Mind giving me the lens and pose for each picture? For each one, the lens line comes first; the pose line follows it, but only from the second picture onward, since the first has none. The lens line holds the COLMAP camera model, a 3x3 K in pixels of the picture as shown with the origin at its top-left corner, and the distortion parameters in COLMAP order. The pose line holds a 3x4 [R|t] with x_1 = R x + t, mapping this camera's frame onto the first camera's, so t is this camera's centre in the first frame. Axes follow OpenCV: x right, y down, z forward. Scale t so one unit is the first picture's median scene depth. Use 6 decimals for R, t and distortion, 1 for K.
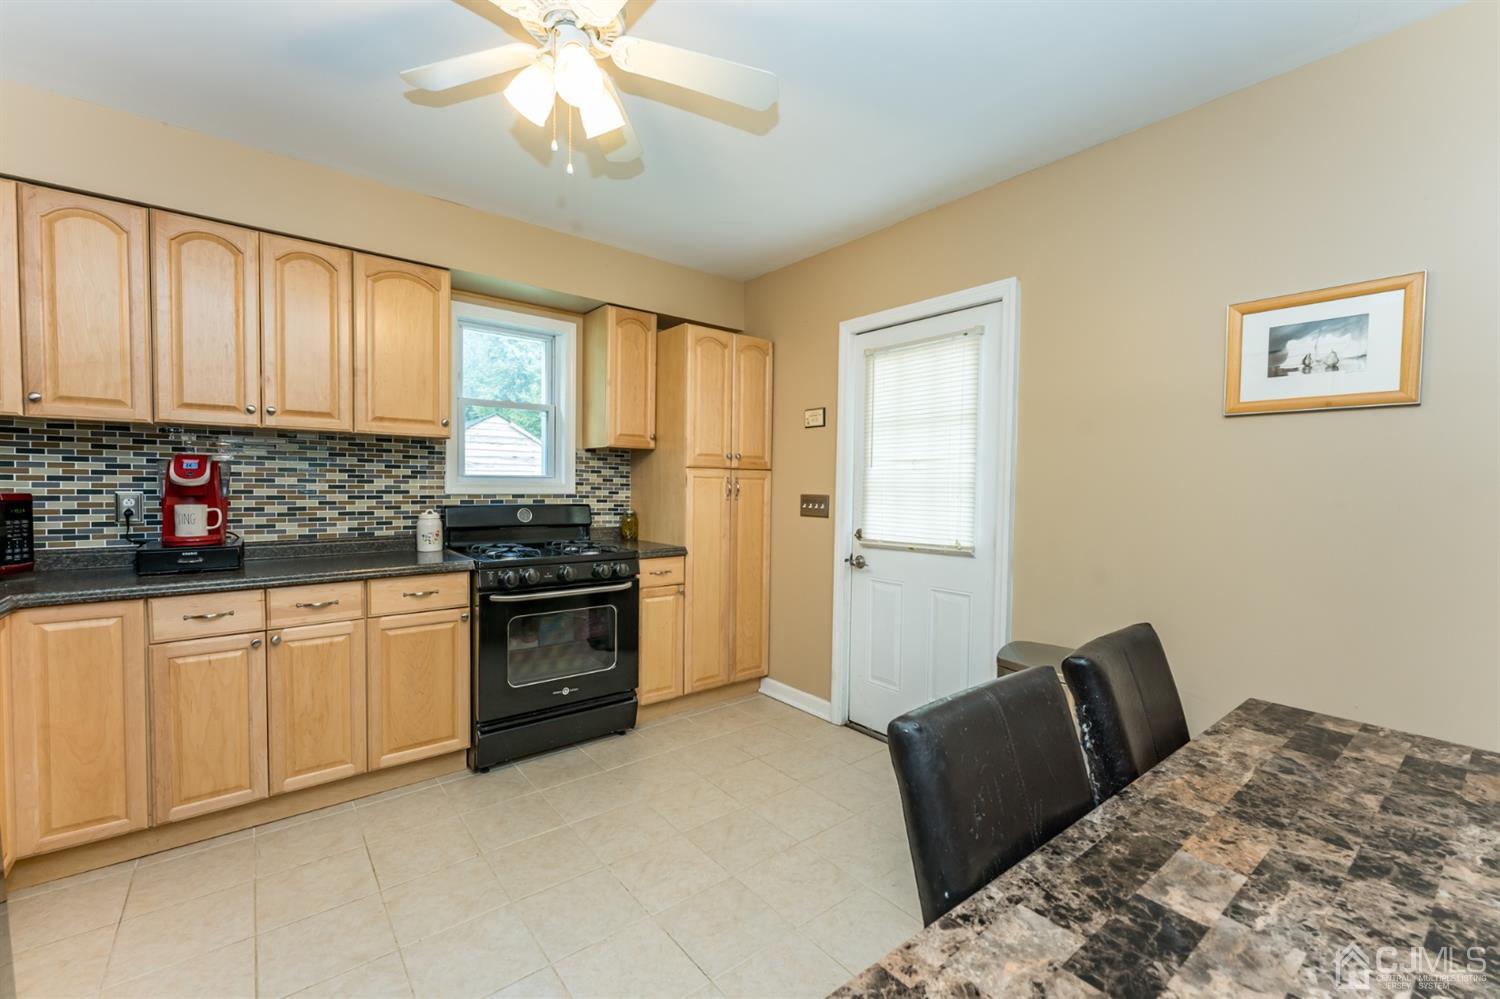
lens RADIAL K [[607.9, 0, 743.7], [0, 607.9, 505.1], [0, 0, 1]] dist [-0.000526, -0.000095]
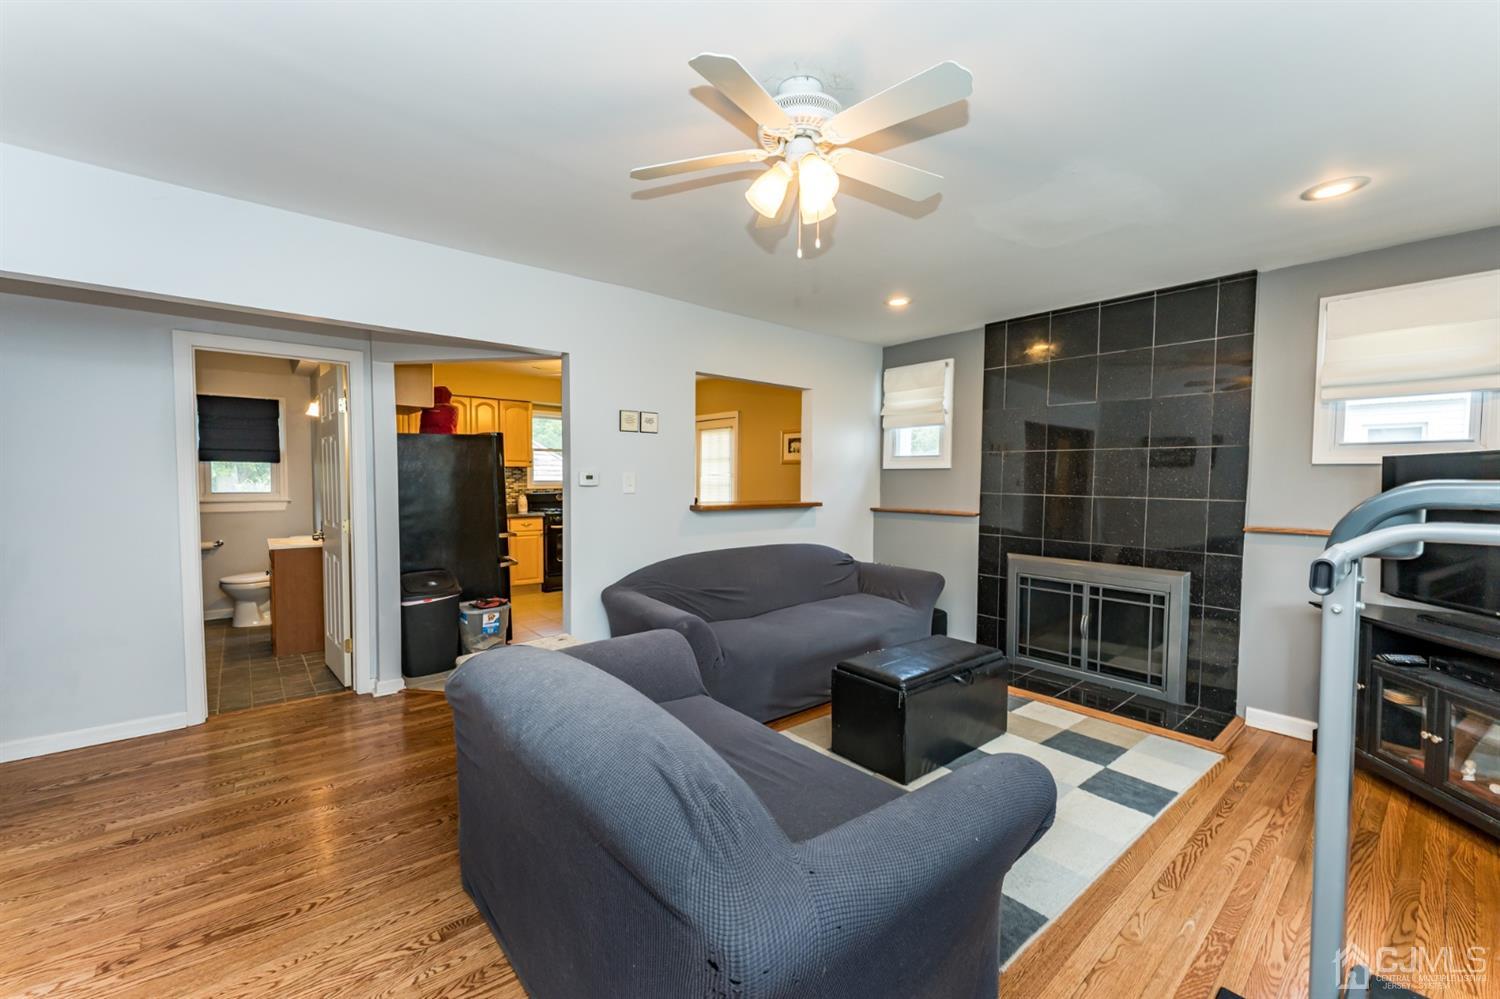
lens RADIAL K [[595.0, 0, 747.6], [0, 595.0, 504.3], [0, 0, 1]] dist [0.000157, -0.000115]
pose [[0.999781, -0.005825, 0.020098, 0.355790], [0.005678, 0.999957, 0.007374, 0.032644], [-0.020140, -0.007258, 0.999771, -1.456995]]
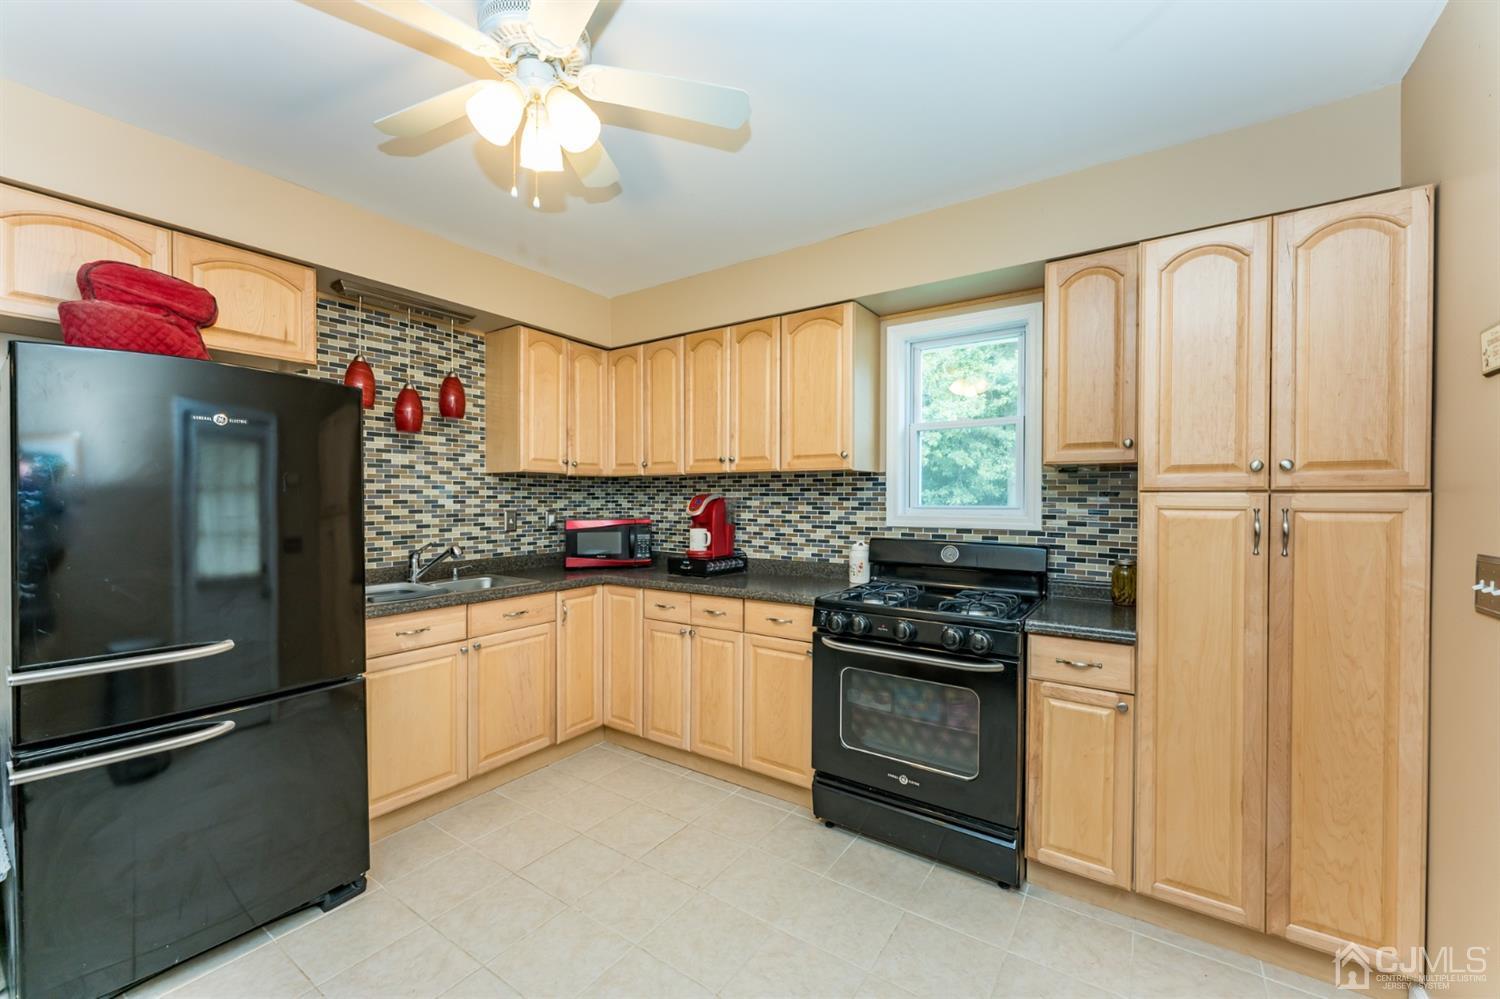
lens RADIAL K [[585.8, 0, 755.6], [0, 585.8, 504.3], [0, 0, 1]] dist [0.000189, -0.000074]
pose [[0.300123, -0.005893, -0.953882, 0.358074], [-0.036271, 0.999187, -0.017585, -0.030315], [0.953211, 0.039876, 0.299665, 0.542726]]
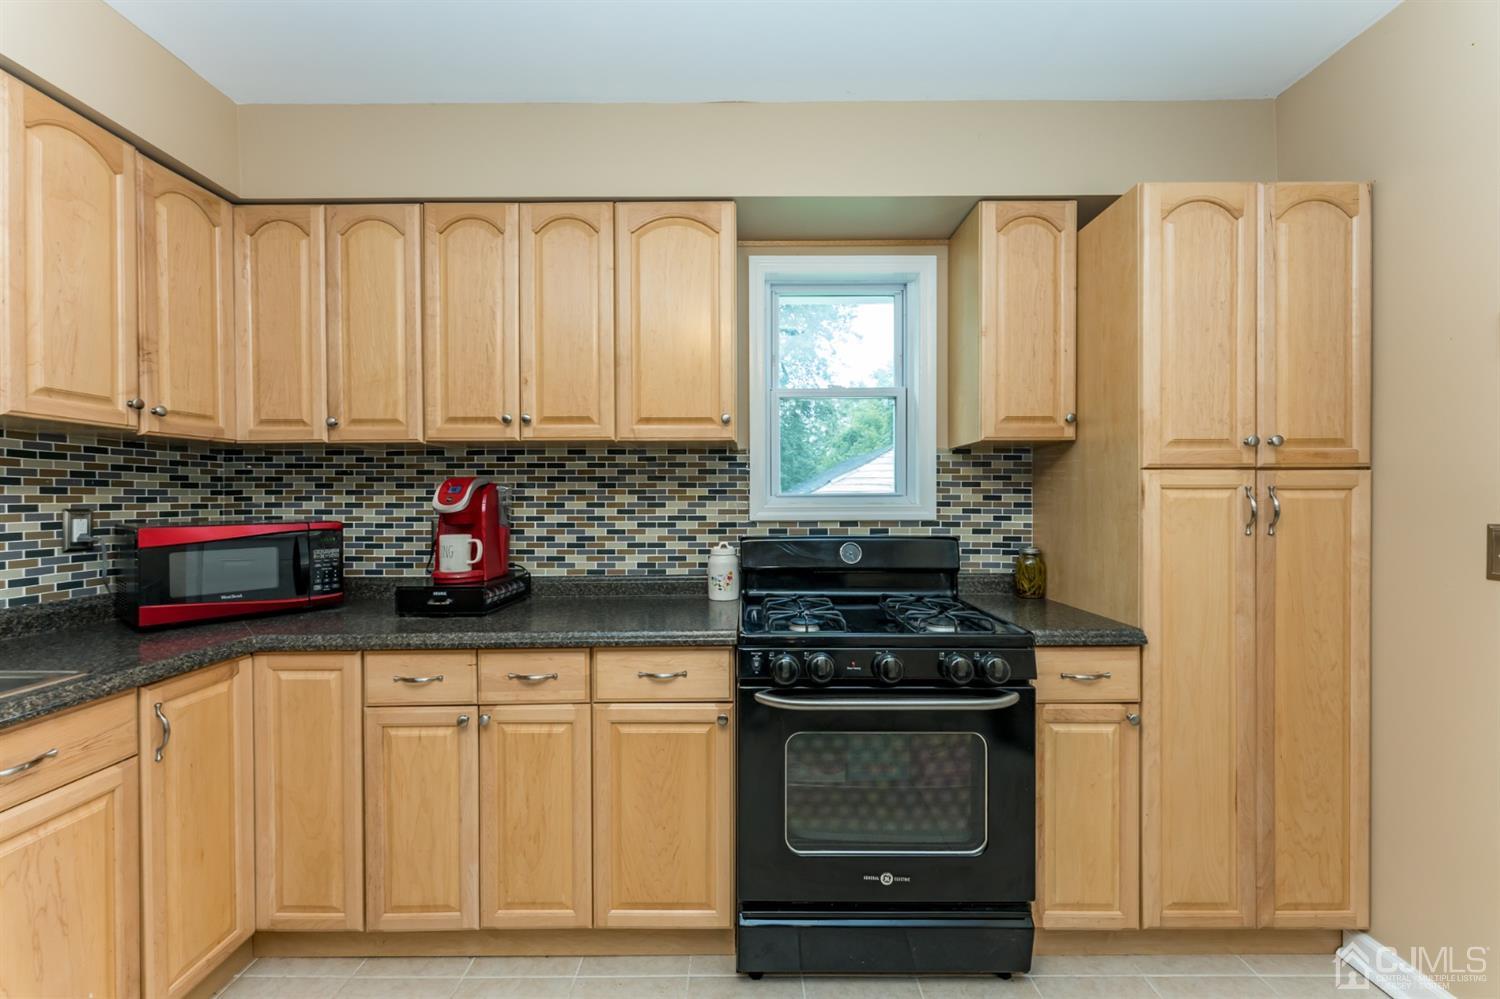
lens RADIAL K [[595.0, 0, 747.6], [0, 595.0, 504.3], [0, 0, 1]] dist [0.000157, -0.000115]
pose [[0.777165, -0.012100, -0.629180, -0.043776], [-0.009127, 0.999493, -0.030495, -0.016757], [0.629230, 0.029443, 0.776661, 0.462912]]
